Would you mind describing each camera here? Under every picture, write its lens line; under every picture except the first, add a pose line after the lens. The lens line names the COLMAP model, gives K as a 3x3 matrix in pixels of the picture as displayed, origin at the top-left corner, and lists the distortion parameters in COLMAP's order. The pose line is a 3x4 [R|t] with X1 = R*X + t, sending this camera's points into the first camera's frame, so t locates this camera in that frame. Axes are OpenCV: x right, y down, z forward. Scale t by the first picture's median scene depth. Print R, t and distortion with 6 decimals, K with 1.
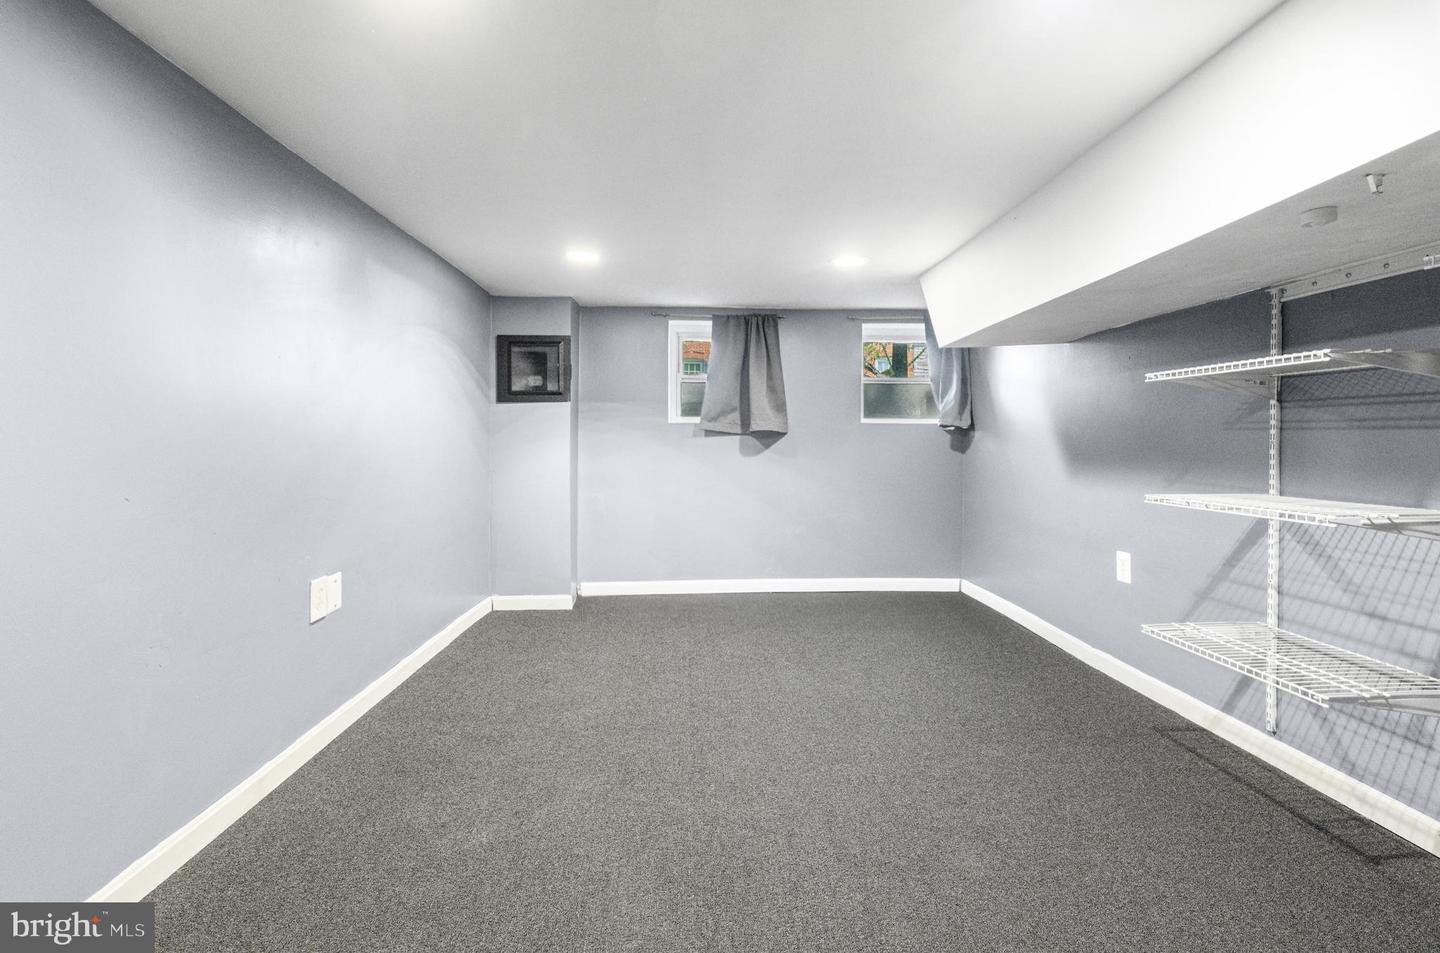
lens RADIAL K [[661.5, 0, 719.6], [0, 661.5, 442.8], [0, 0, 1]] dist [-0.001524, -0.000308]
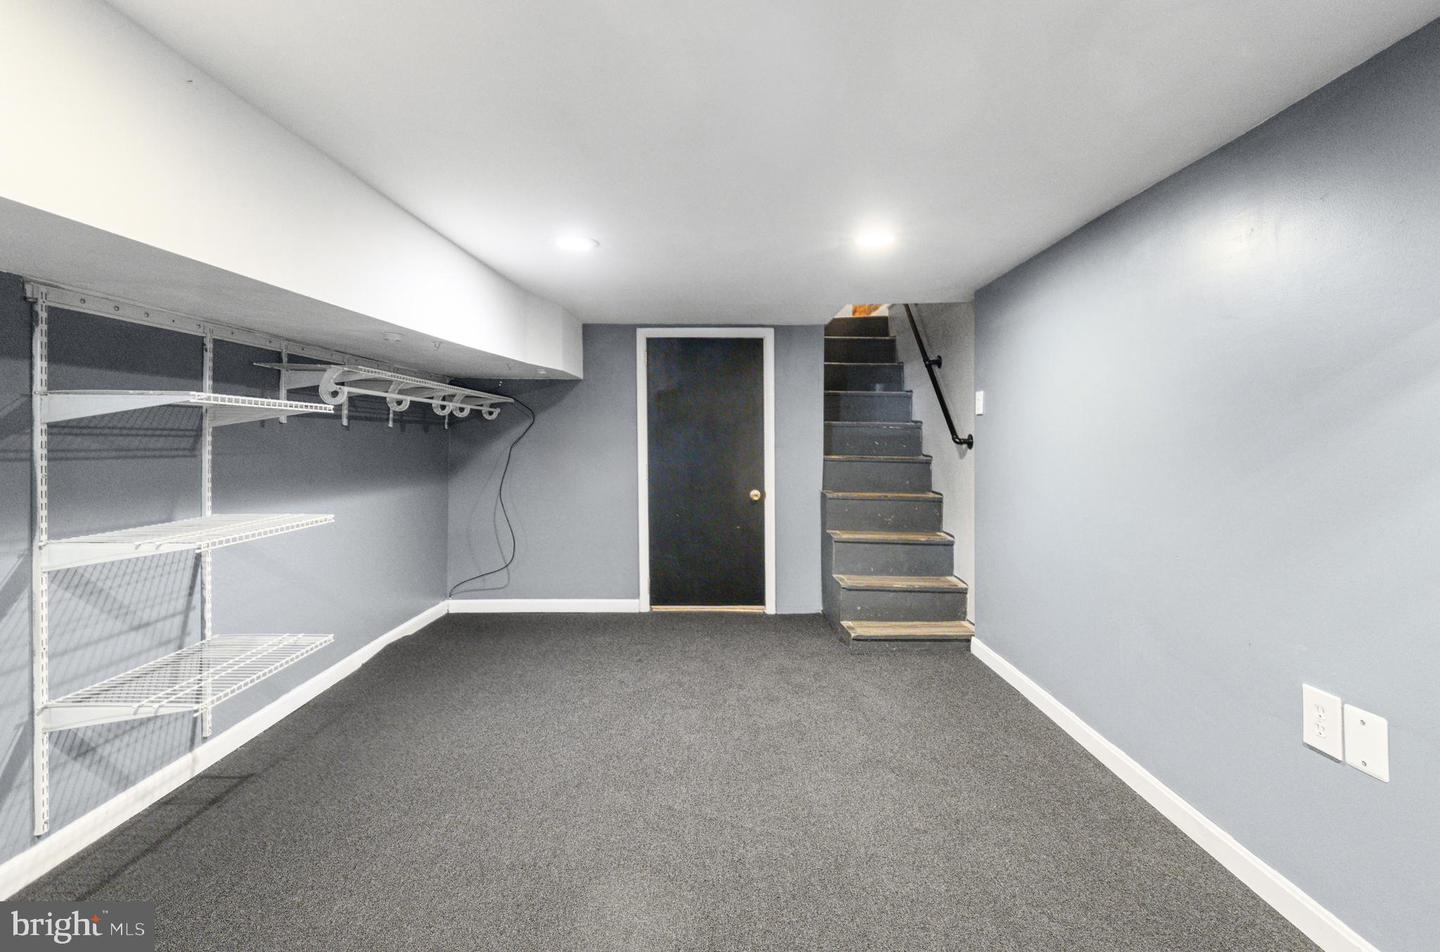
lens RADIAL K [[661.5, 0, 719.6], [0, 661.5, 442.3], [0, 0, 1]] dist [-0.001524, -0.000308]
pose [[-0.999592, -0.005926, 0.027926, -0.012162], [-0.005830, 0.999977, 0.003527, -0.055395], [-0.027946, 0.003363, -0.999604, 1.990636]]
